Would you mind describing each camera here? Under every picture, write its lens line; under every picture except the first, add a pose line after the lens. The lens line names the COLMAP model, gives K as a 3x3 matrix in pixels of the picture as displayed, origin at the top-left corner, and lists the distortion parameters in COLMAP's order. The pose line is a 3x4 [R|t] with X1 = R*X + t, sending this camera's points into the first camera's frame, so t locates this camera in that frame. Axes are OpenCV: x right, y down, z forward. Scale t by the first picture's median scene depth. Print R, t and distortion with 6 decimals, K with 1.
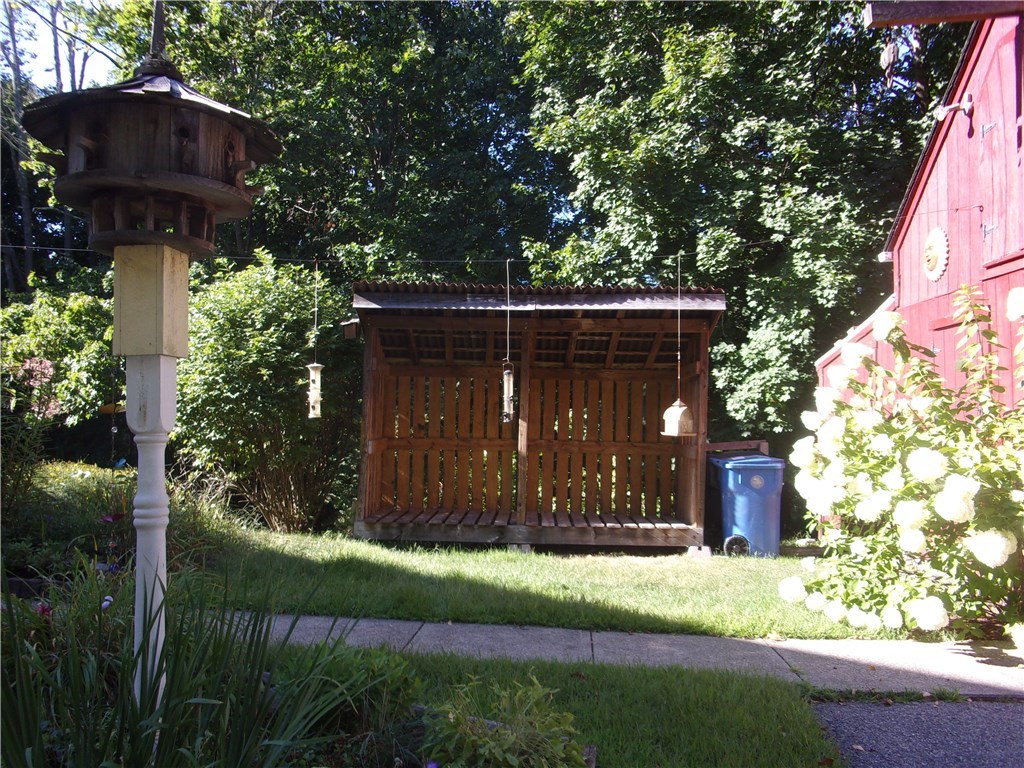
lens RADIAL K [[838.0, 0, 512.0], [0, 838.0, 384.0], [0, 0, 1]] dist [0.008307, 0.006942]
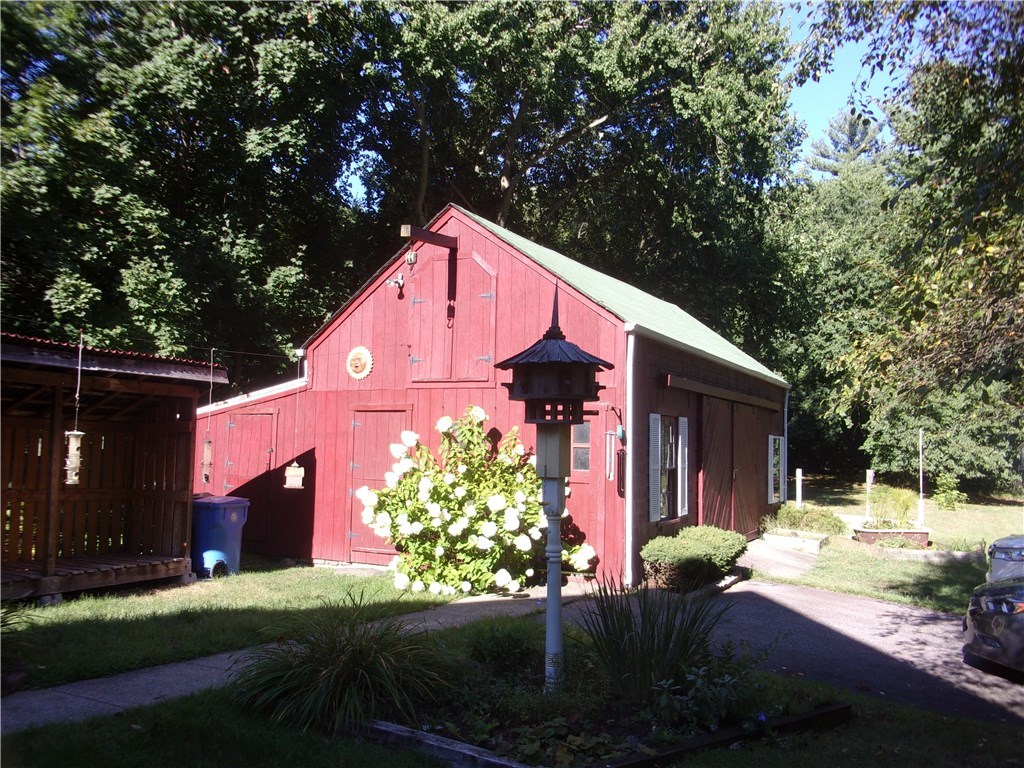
lens RADIAL K [[850.4, 0, 513.1], [0, 850.4, 400.5], [0, 0, 1]] dist [0.017188, -0.010474]
pose [[0.430195, 0.056006, 0.900997, -0.696940], [-0.061971, 0.997551, -0.032419, -0.044833], [-0.900606, -0.041889, 0.432612, 0.059120]]
